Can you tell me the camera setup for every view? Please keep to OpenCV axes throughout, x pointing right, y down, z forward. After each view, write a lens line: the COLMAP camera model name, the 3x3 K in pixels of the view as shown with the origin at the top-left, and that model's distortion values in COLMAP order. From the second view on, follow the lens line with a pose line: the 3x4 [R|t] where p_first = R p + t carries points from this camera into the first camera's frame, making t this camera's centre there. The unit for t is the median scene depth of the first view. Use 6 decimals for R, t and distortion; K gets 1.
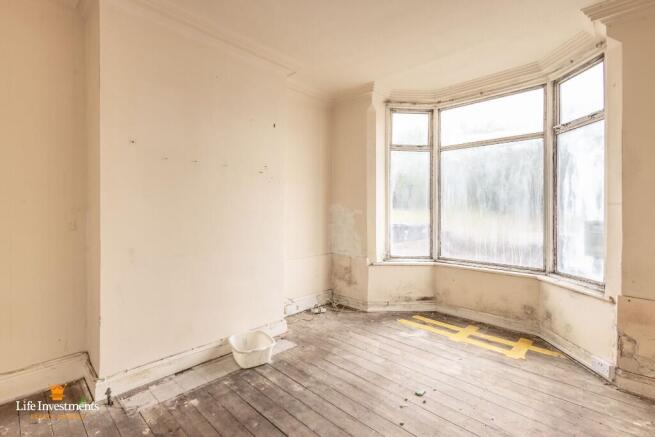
lens RADIAL K [[303.0, 0, 326.0], [0, 303.0, 205.6], [0, 0, 1]] dist [0.001441, -0.000228]
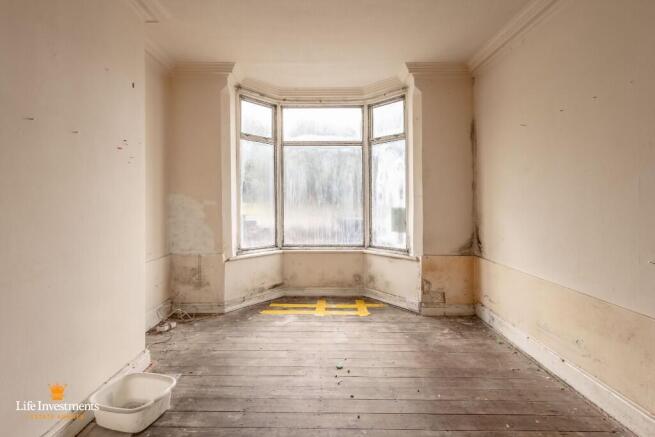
lens RADIAL K [[304.0, 0, 327.5], [0, 304.0, 196.2], [0, 0, 1]] dist [0.000021, -0.000359]
pose [[0.722775, 0.005105, 0.691065, -0.310790], [-0.005615, 0.999983, -0.001515, -0.000552], [-0.691061, -0.002786, 0.722791, 0.144625]]
